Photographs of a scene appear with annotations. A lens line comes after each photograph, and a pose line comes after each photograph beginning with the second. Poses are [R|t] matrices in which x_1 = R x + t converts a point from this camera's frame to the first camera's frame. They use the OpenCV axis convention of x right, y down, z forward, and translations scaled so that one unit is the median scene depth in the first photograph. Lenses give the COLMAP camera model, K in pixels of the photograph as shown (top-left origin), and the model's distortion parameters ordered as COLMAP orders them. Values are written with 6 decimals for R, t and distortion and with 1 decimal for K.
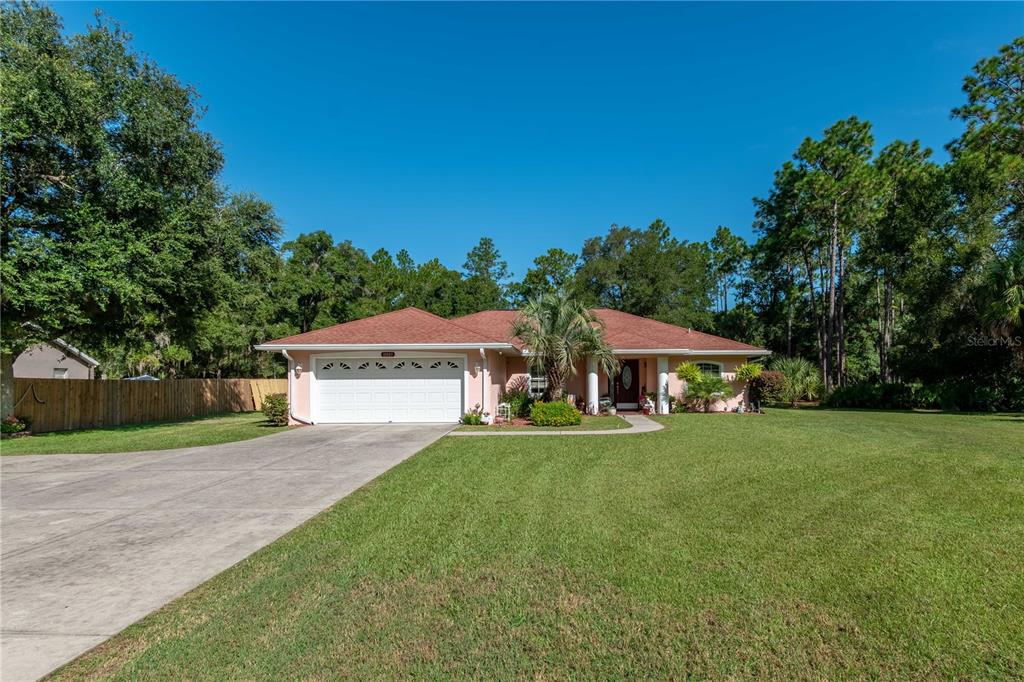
lens RADIAL K [[606.0, 0, 515.2], [0, 606.0, 374.4], [0, 0, 1]] dist [0.000124, 0.001603]
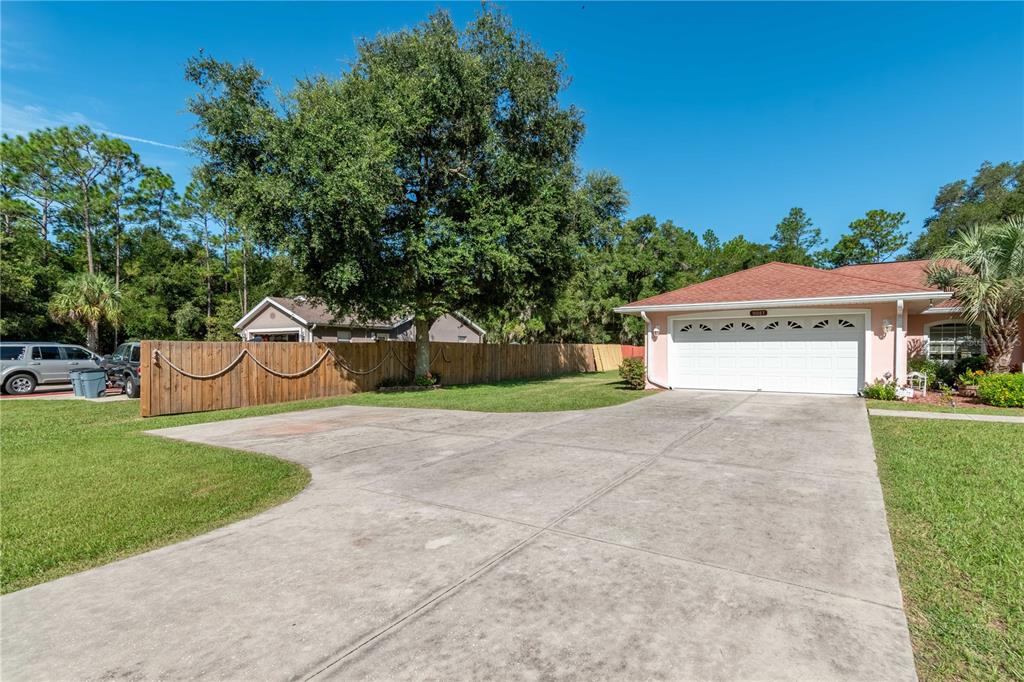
lens RADIAL K [[499.3, 0, 512.0], [0, 499.3, 341.0], [0, 0, 1]] dist [-0.001000, -0.000022]
pose [[0.853281, -0.004935, -0.521429, -0.138751], [0.003692, 0.999987, -0.003422, 0.008435], [0.521439, 0.000995, 0.853288, 0.200820]]
